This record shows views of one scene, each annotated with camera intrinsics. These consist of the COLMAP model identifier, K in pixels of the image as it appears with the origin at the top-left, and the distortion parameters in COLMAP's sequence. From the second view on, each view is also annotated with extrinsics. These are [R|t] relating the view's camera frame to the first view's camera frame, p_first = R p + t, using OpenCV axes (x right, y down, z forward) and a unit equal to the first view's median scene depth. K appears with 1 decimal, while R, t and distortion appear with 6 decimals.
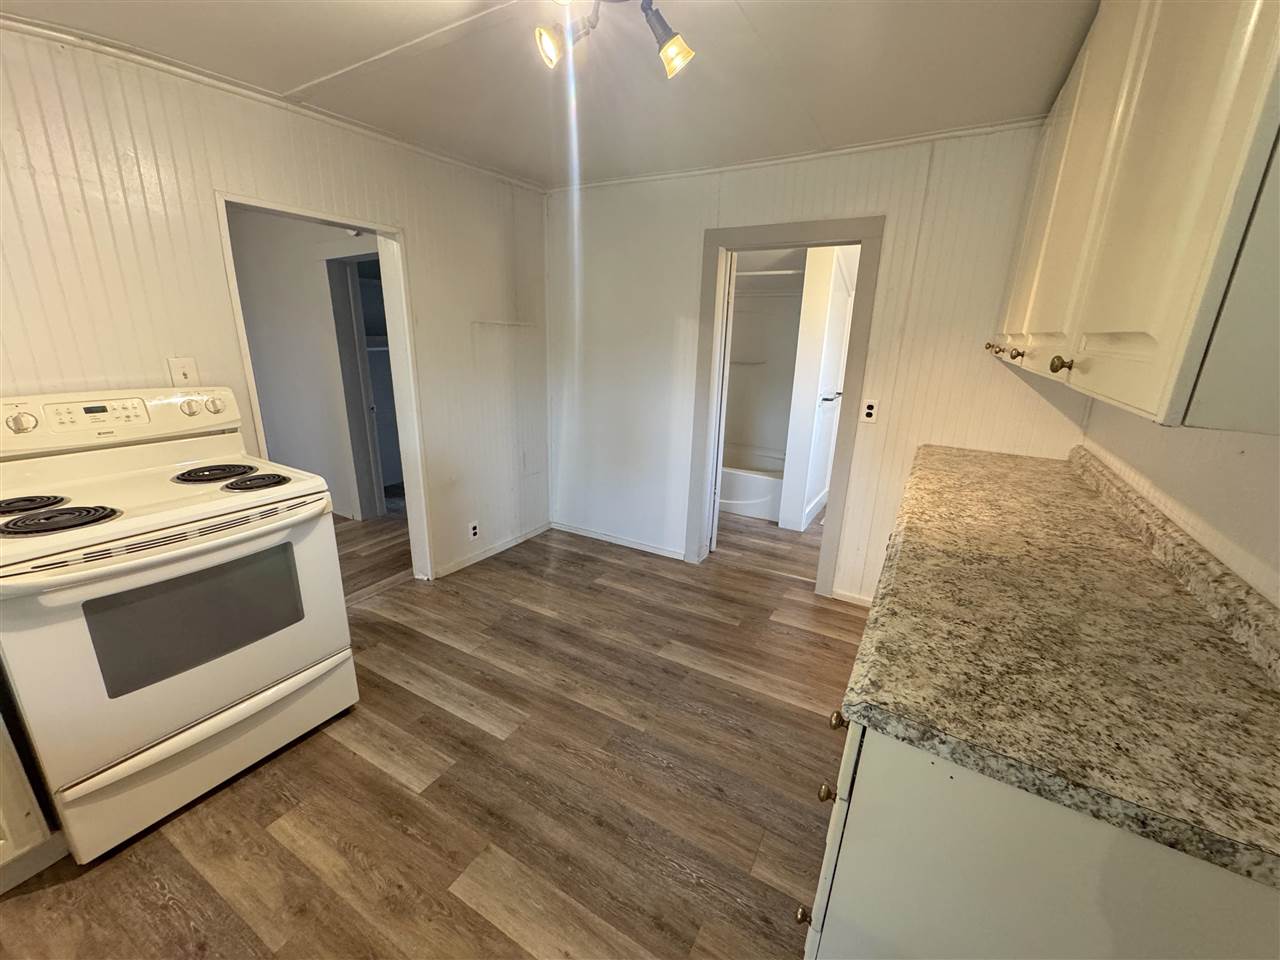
lens RADIAL K [[510.1, 0, 640.6], [0, 510.1, 478.3], [0, 0, 1]] dist [-0.002983, -0.000151]
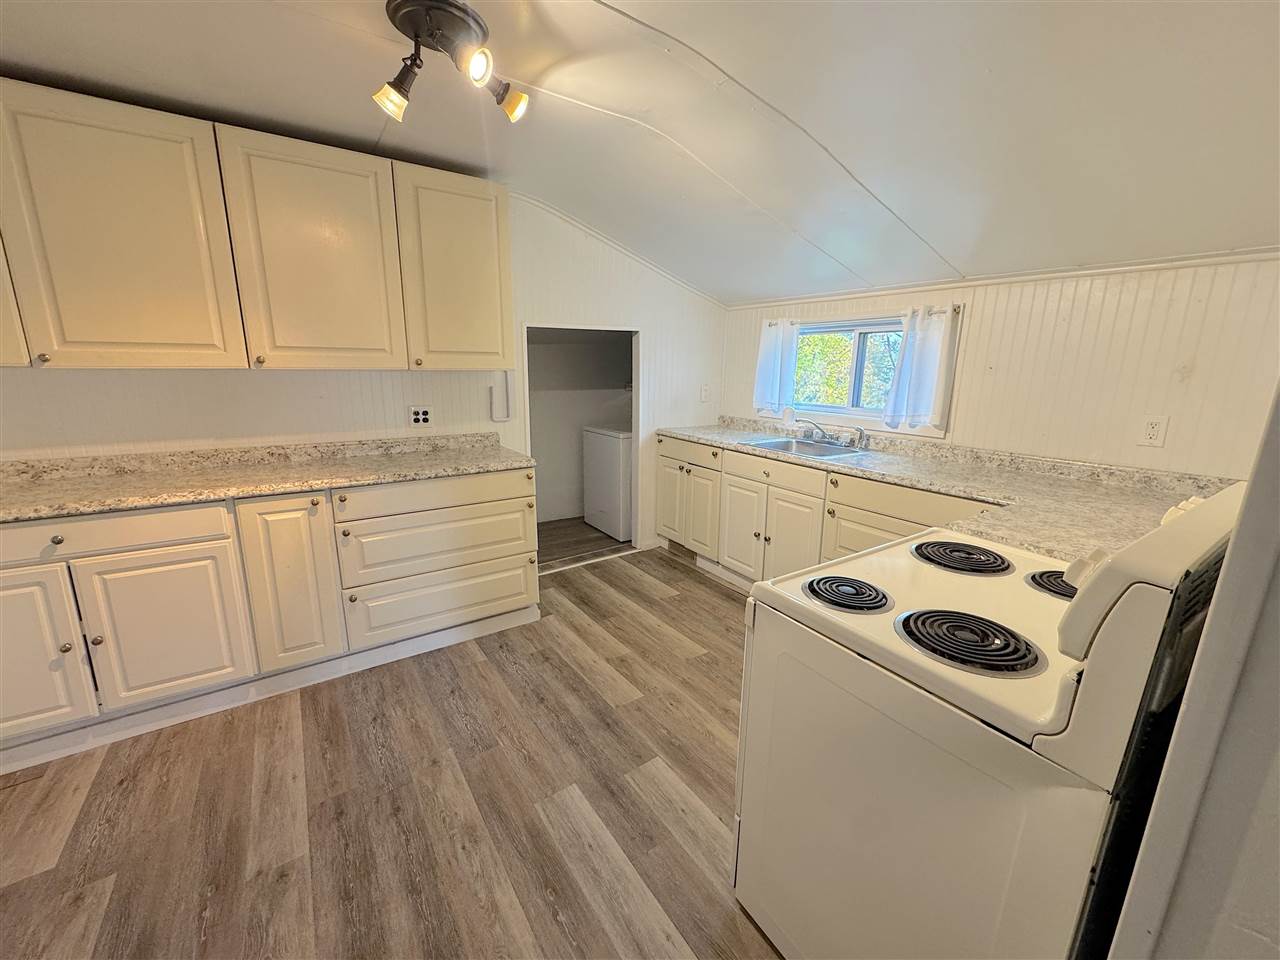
lens RADIAL K [[510.1, 0, 640.9], [0, 510.1, 477.4], [0, 0, 1]] dist [-0.002983, -0.000151]
pose [[-0.895983, -0.135339, 0.422963, -0.735090], [0.087641, 0.879811, 0.467174, -0.437130], [-0.435354, 0.455649, -0.776435, 1.488988]]
